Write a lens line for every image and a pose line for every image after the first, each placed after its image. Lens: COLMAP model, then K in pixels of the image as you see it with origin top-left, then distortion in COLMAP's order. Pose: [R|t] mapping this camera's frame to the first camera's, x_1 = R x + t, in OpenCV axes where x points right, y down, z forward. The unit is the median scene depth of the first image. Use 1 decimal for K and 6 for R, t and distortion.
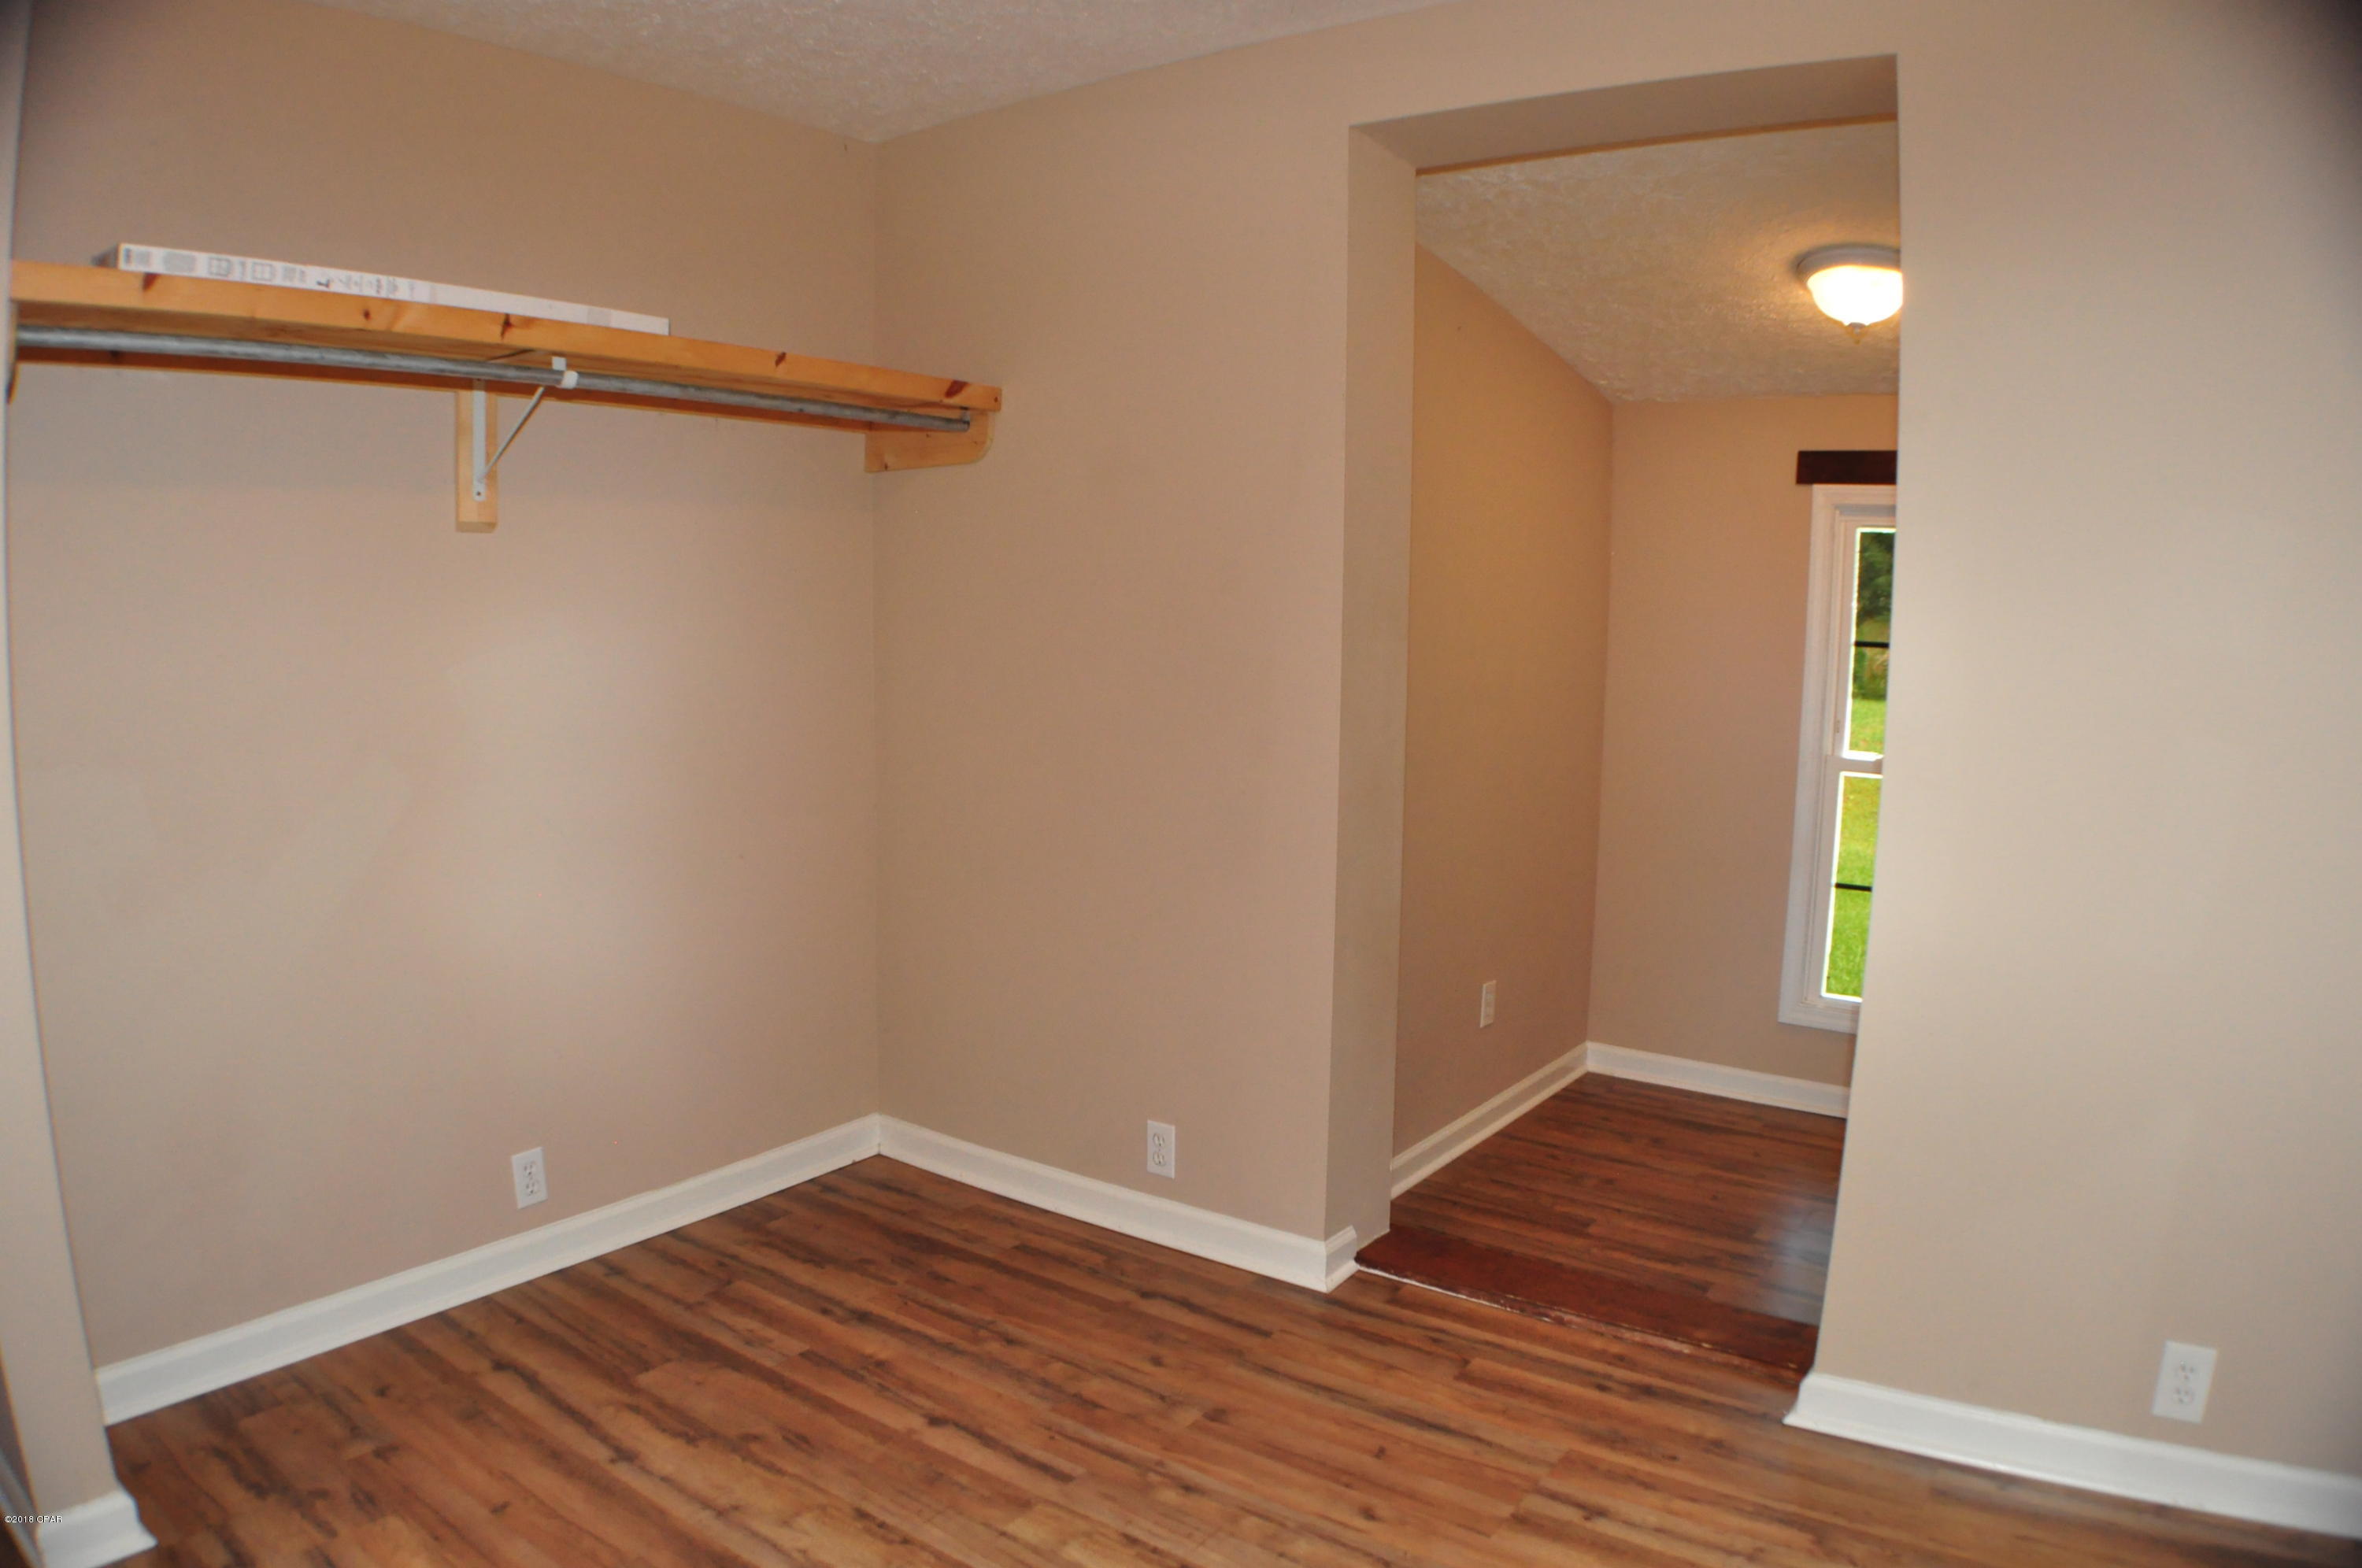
lens RADIAL K [[1520.9, 0, 1170.0], [0, 1520.9, 796.4], [0, 0, 1]] dist [-0.217999, 0.053565]
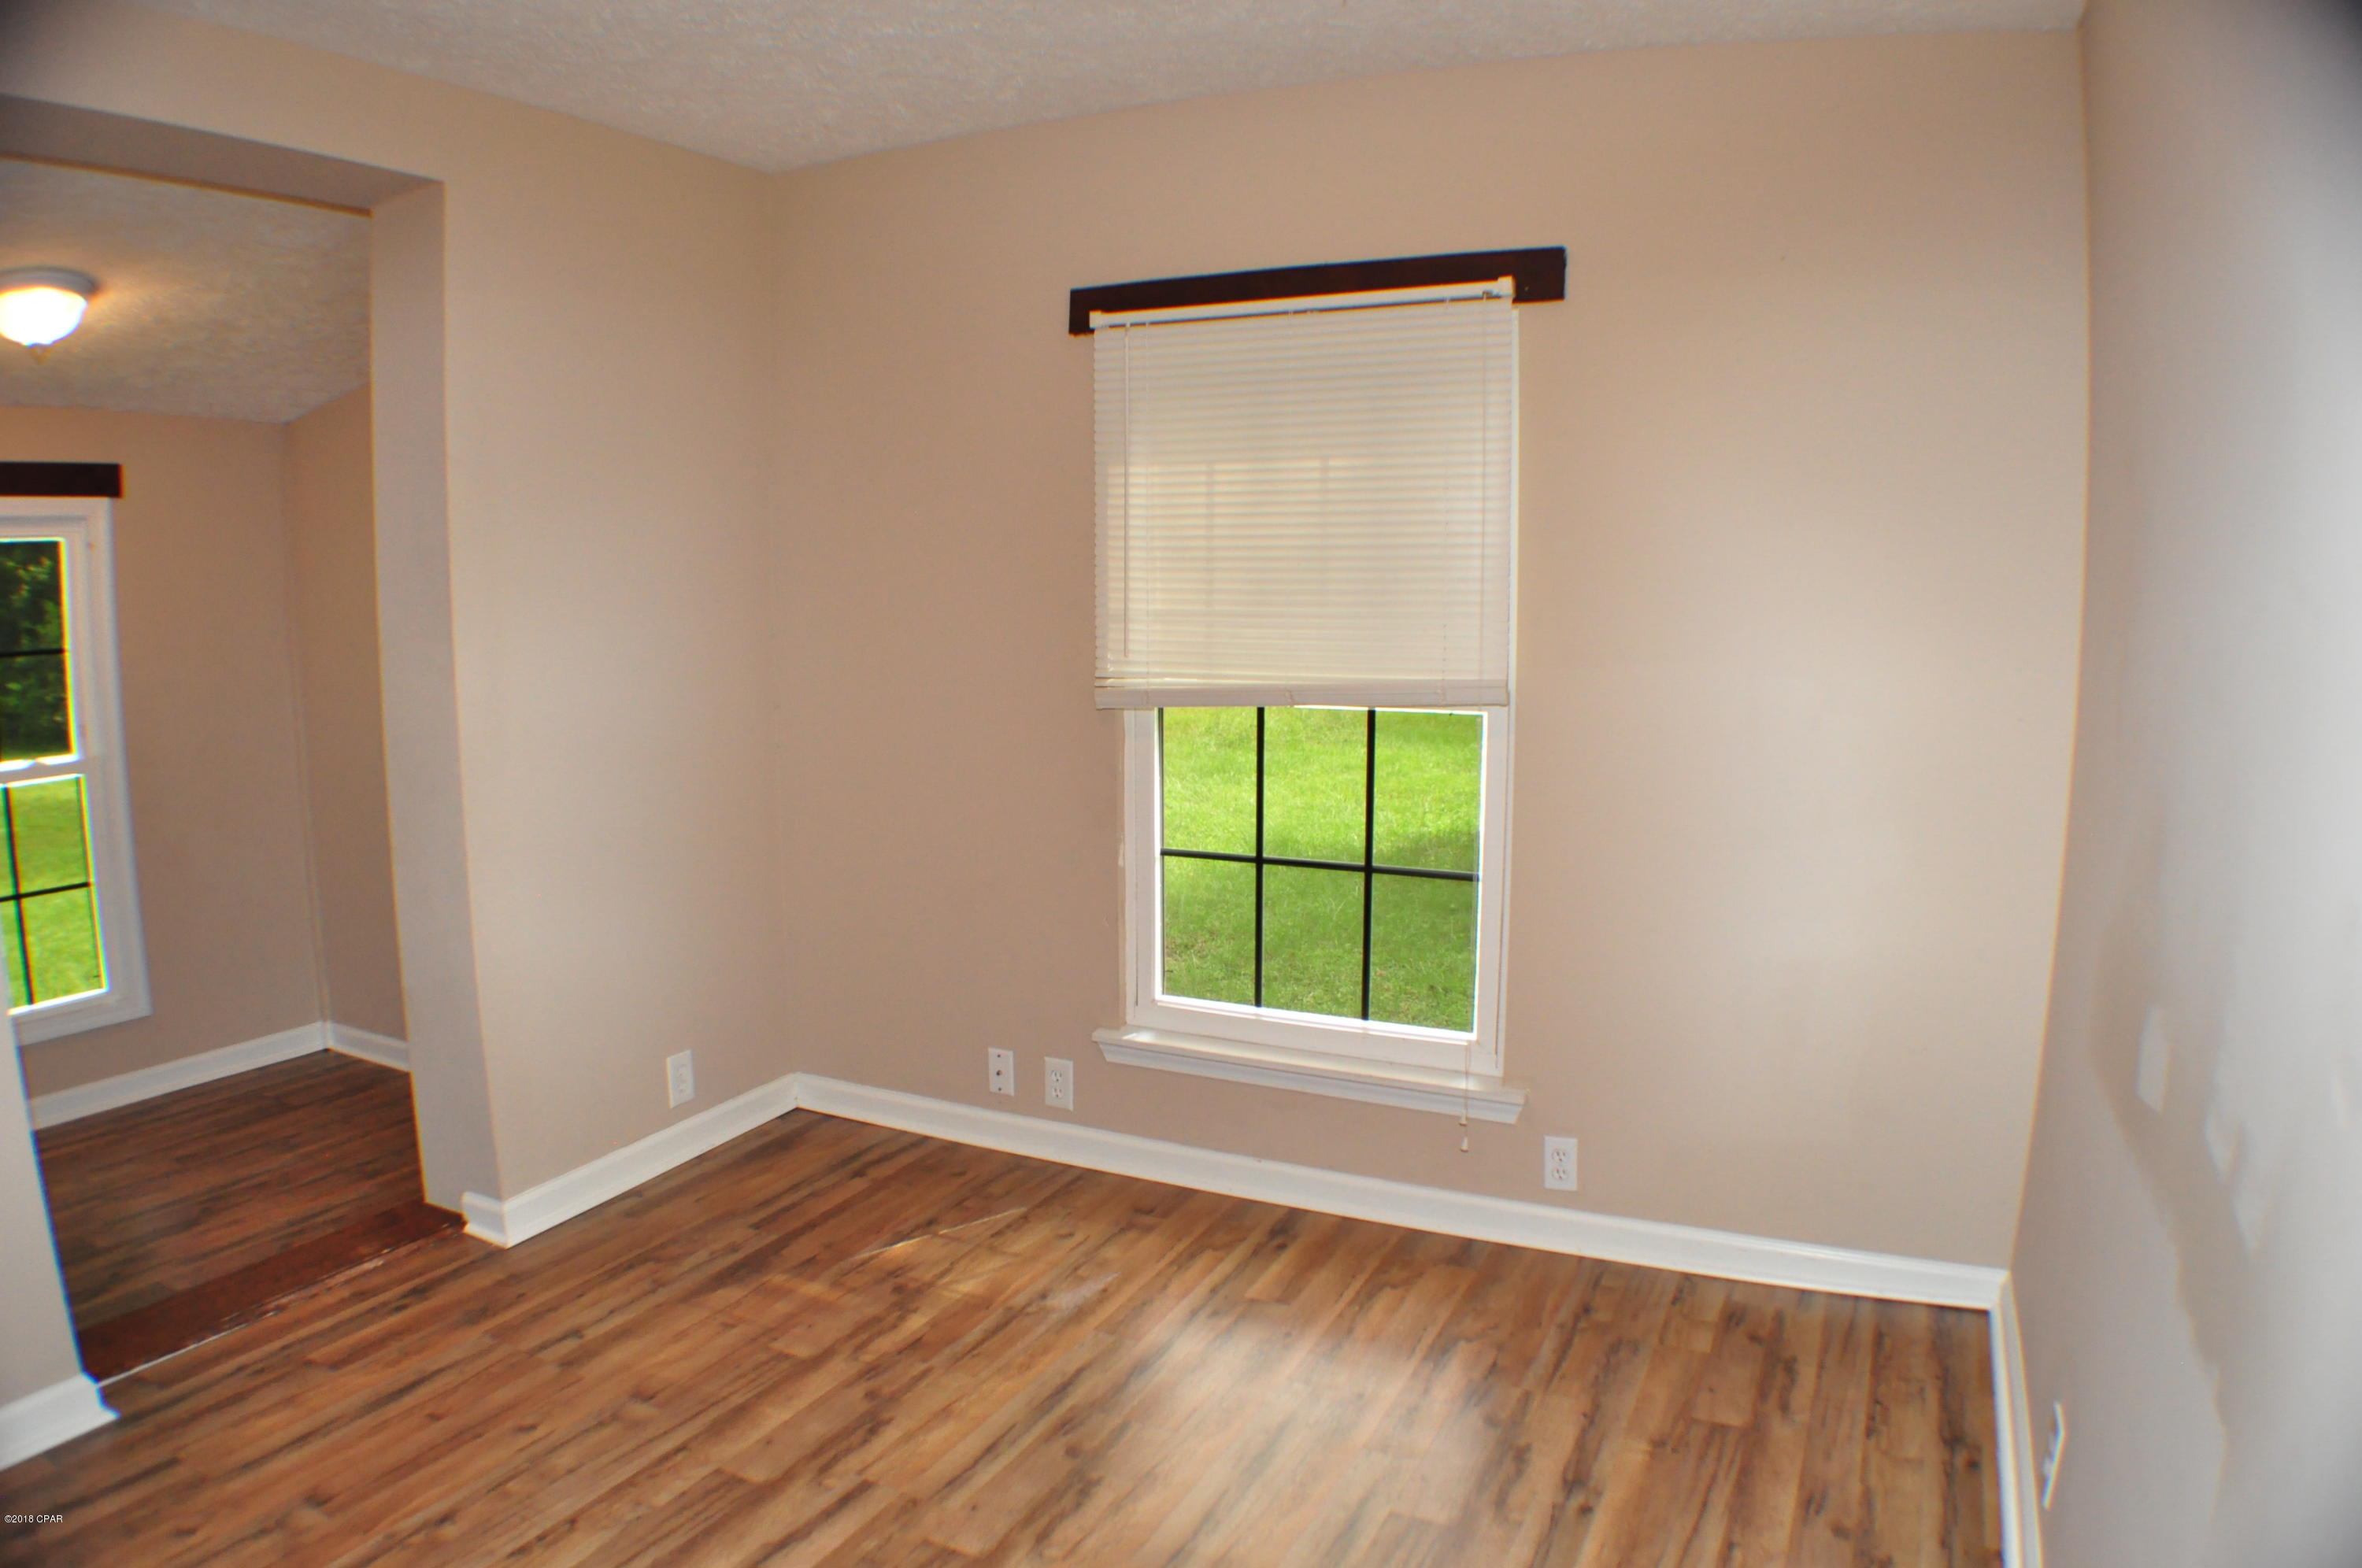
lens RADIAL K [[1520.9, 0, 1170.0], [0, 1520.9, 796.4], [0, 0, 1]] dist [-0.217999, 0.053565]
pose [[-0.174236, -0.154923, 0.972441, -0.813263], [0.123544, 0.976304, 0.177674, -0.104471], [-0.976923, 0.151096, -0.150967, 0.510980]]
